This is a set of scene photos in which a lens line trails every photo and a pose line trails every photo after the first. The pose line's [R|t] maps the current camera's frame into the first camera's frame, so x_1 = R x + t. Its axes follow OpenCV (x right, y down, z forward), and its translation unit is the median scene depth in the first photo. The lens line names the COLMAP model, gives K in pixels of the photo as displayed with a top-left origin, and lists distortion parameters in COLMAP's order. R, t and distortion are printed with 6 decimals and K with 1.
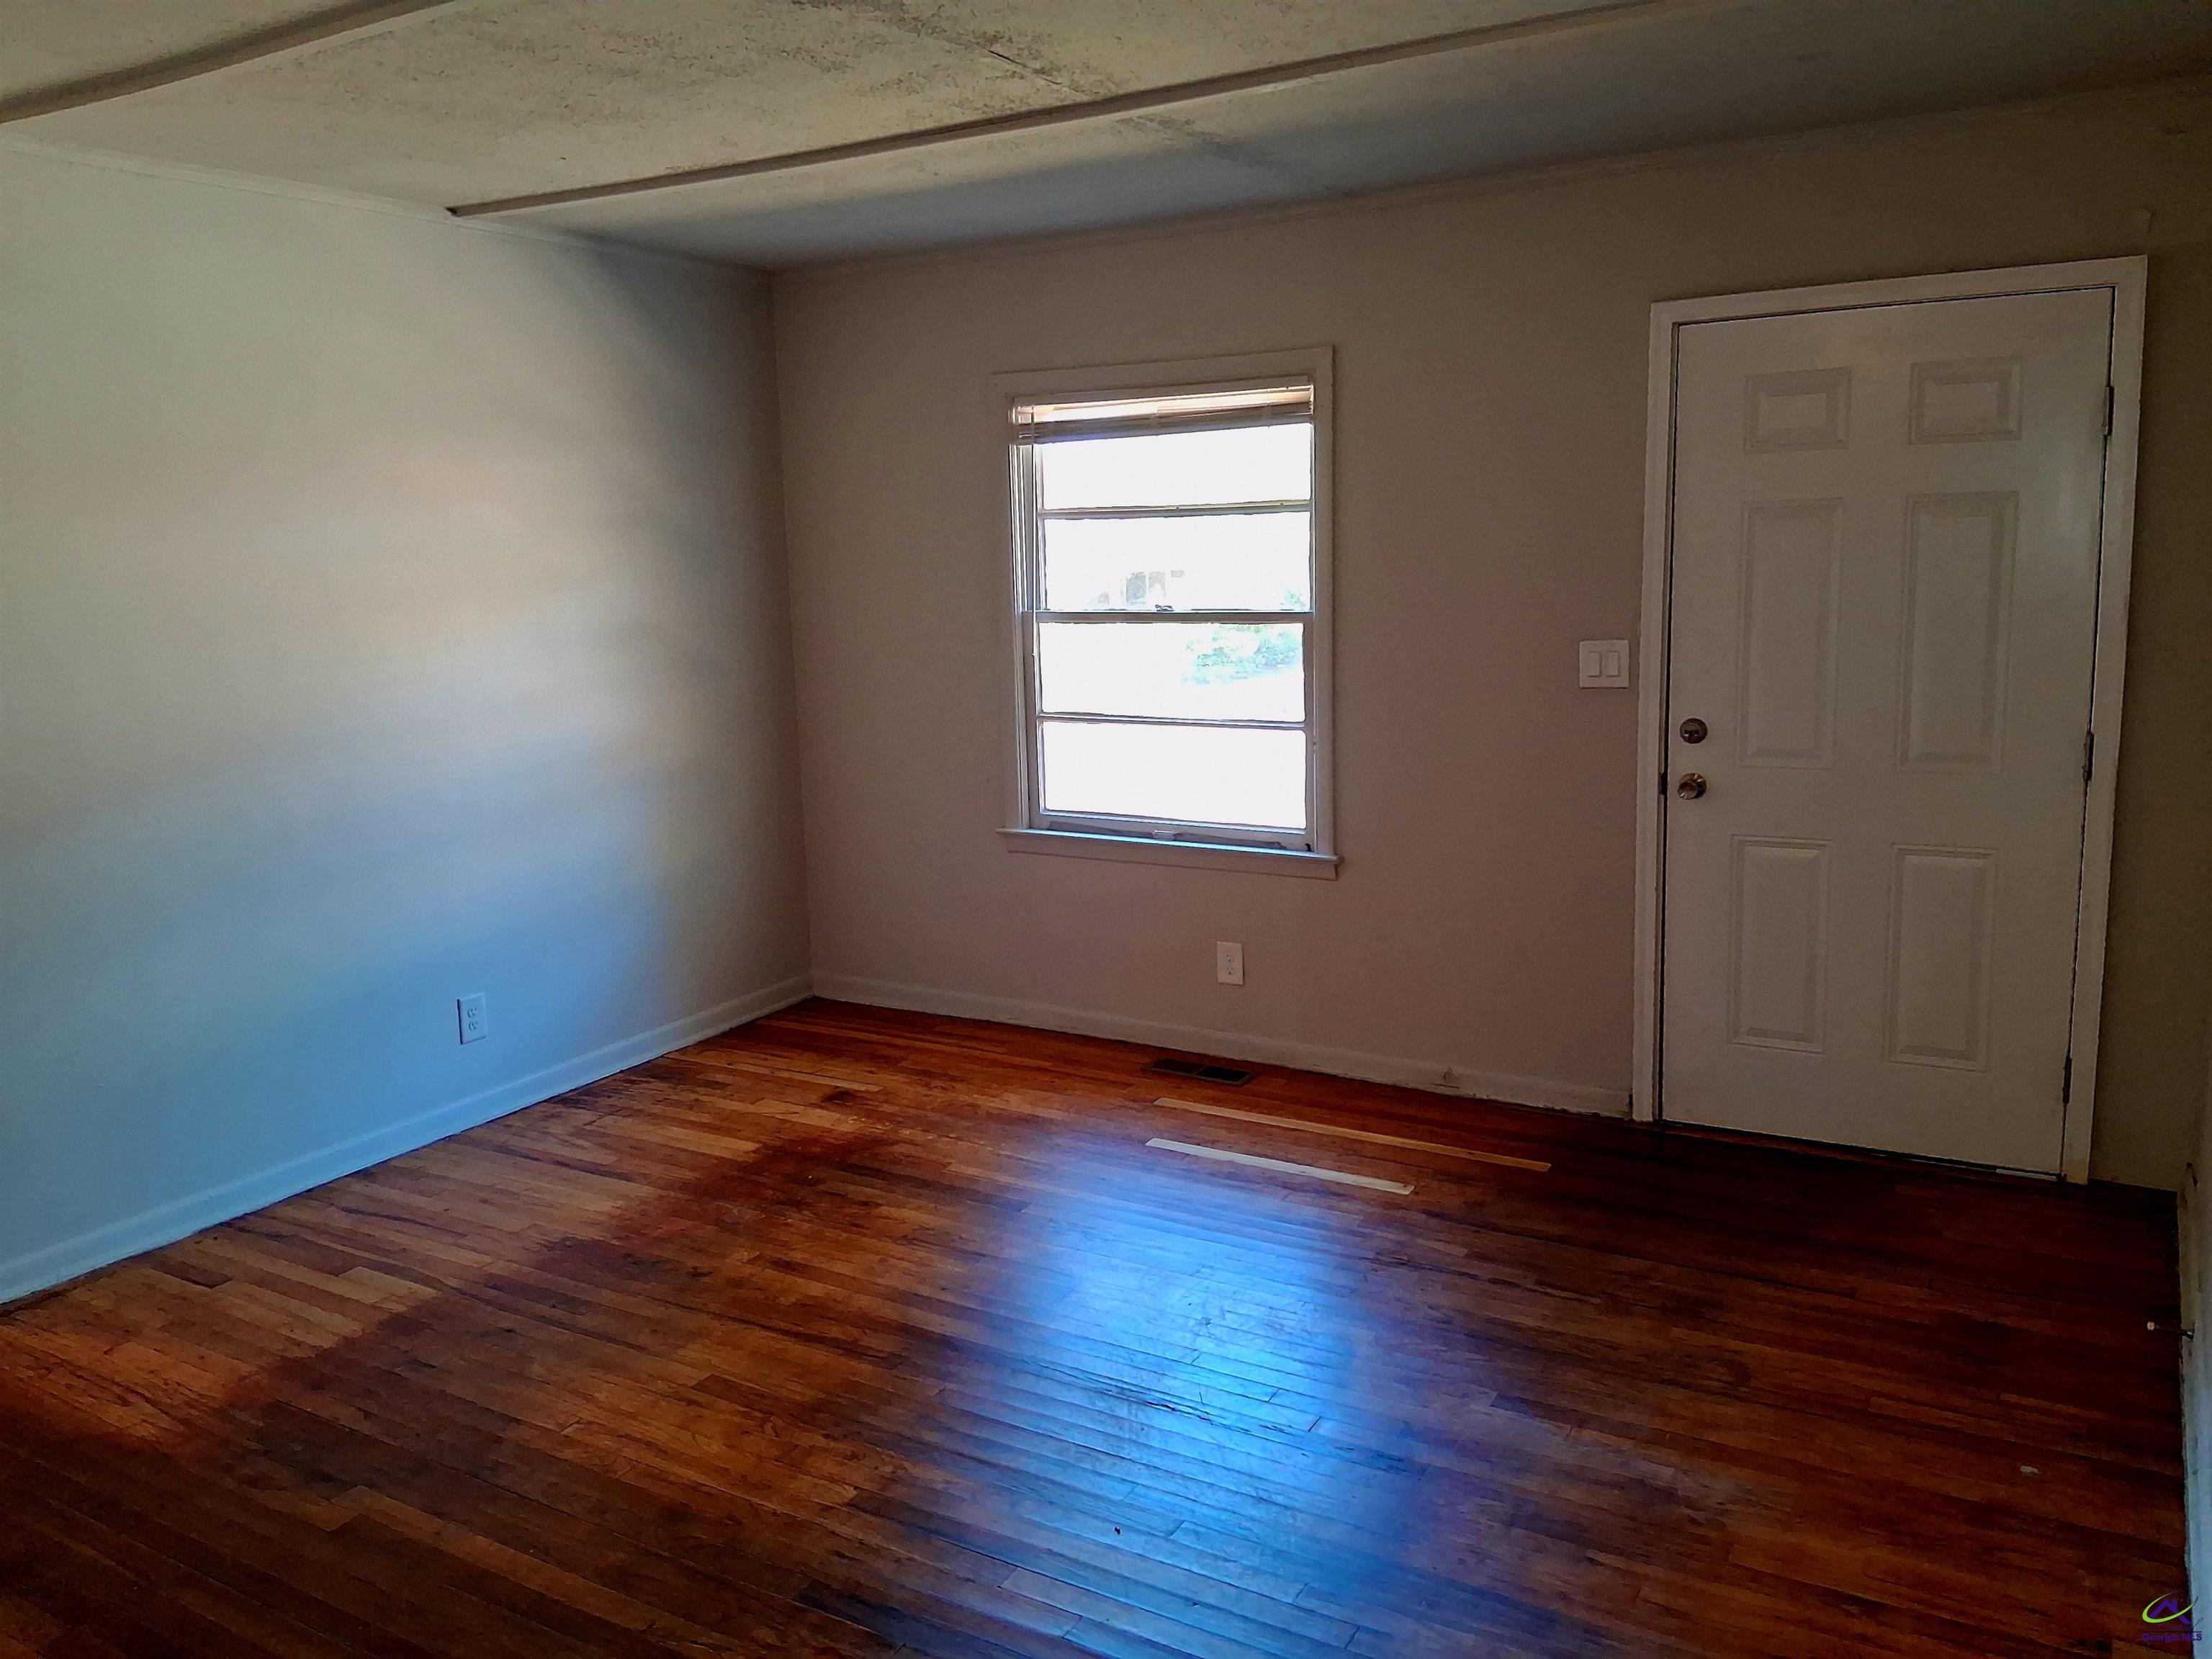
lens RADIAL K [[1682.5, 0, 1119.1], [0, 1682.5, 824.5], [0, 0, 1]] dist [0.020765, -0.059909]
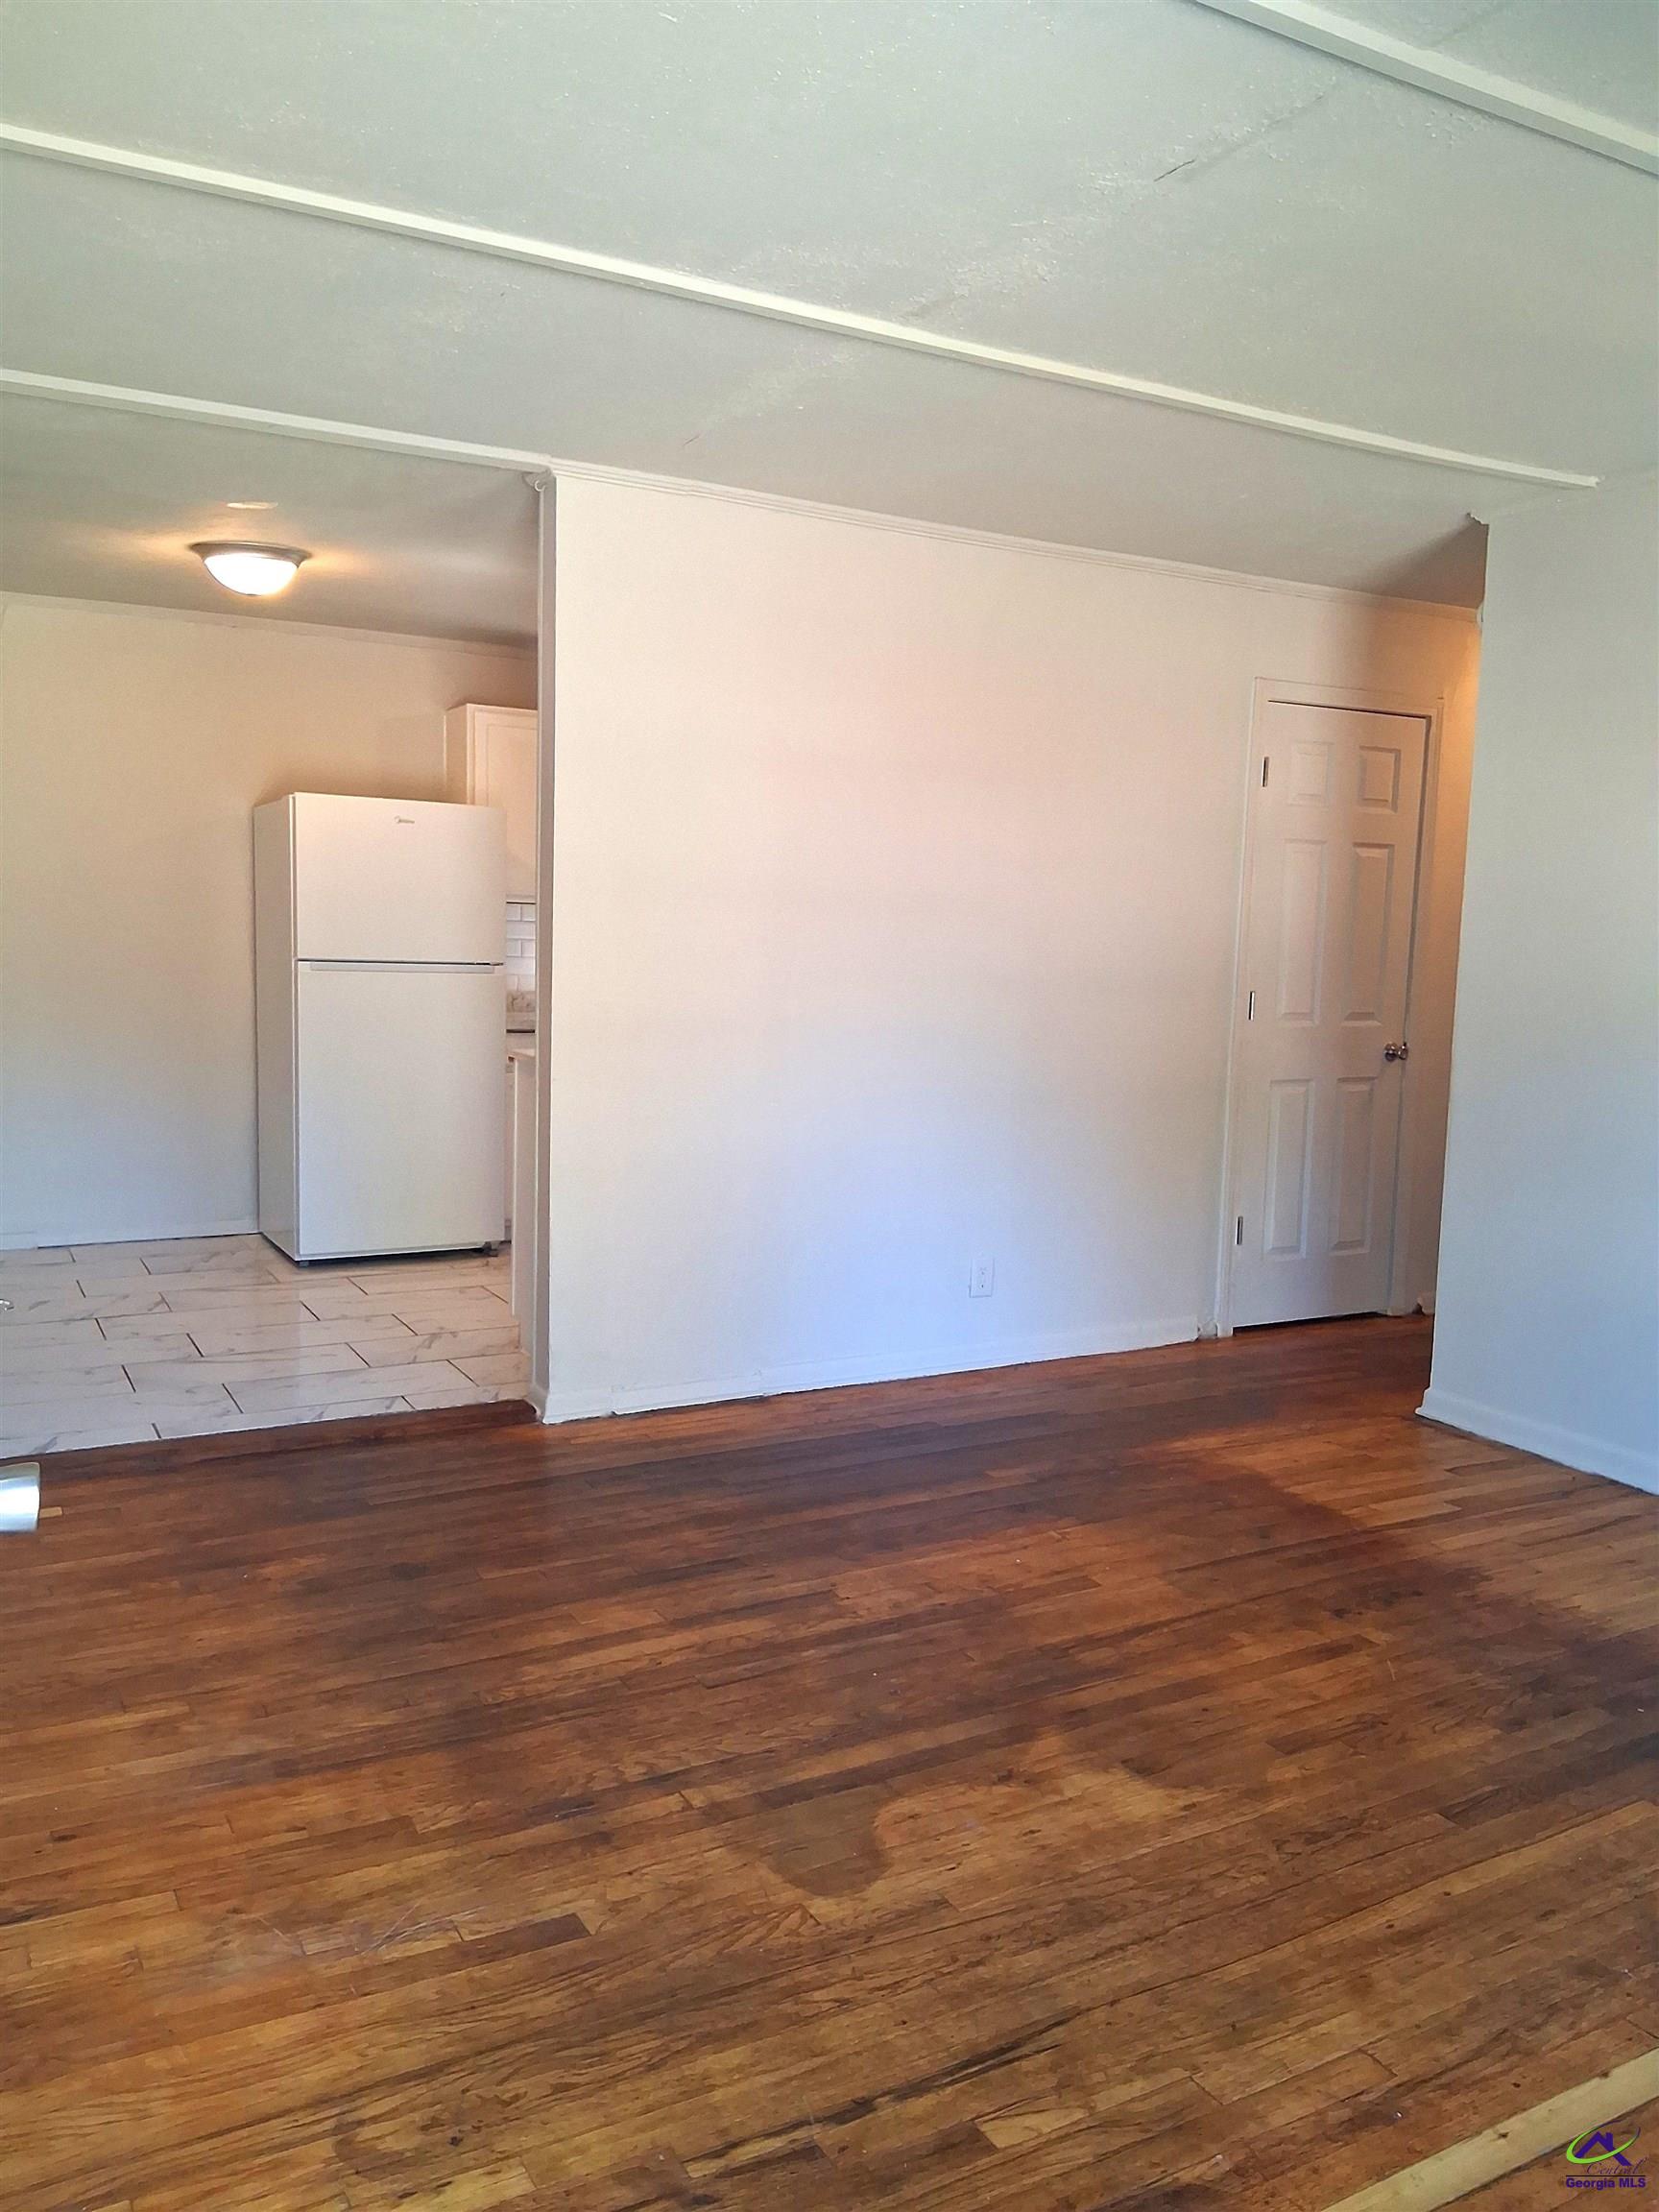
lens RADIAL K [[1682.5, 0, 834.4], [0, 1682.5, 1098.8], [0, 0, 1]] dist [0.020765, -0.059909]
pose [[-0.499302, 0.104404, -0.860115, 0.670188], [-0.163664, 0.963477, 0.211958, -0.153022], [0.850830, 0.246601, -0.463979, 1.188968]]
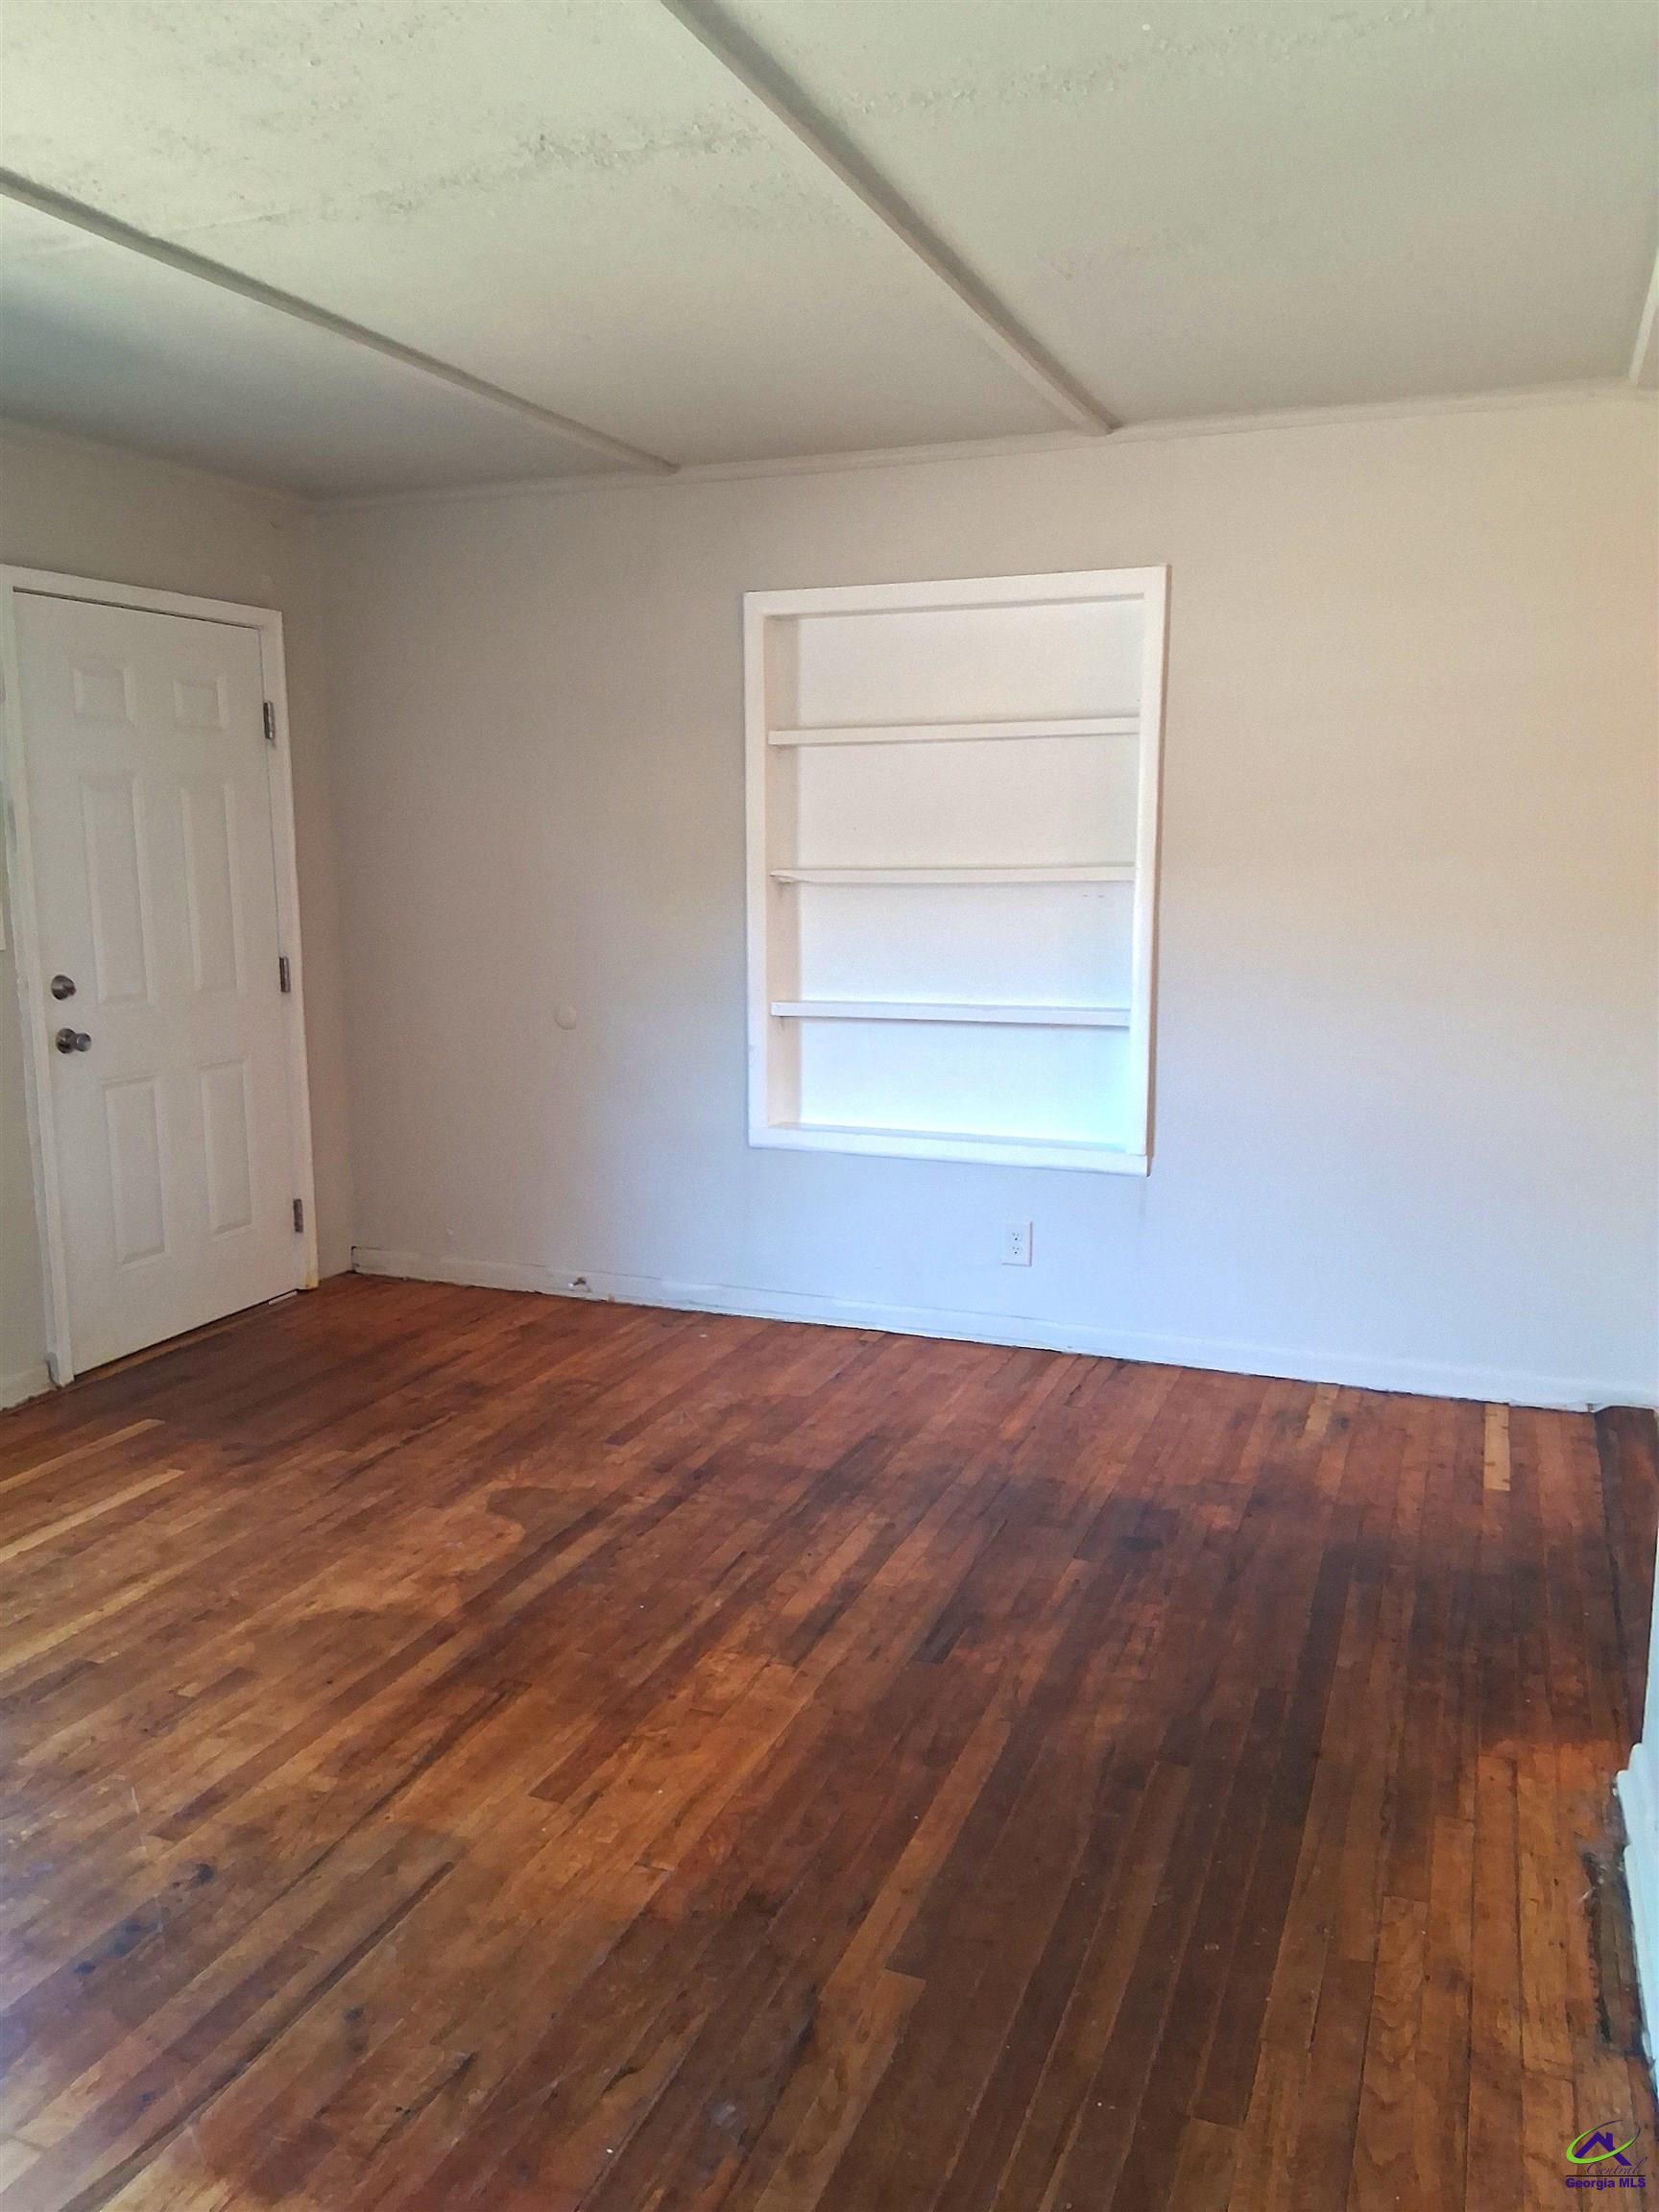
lens RADIAL K [[1682.5, 0, 835.1], [0, 1682.5, 1103.8], [0, 0, 1]] dist [0.020765, -0.059909]
pose [[-0.157321, -0.128227, 0.979187, -0.925061], [0.180226, 0.971155, 0.156131, -0.076632], [-0.970963, 0.201037, -0.129673, 0.840476]]
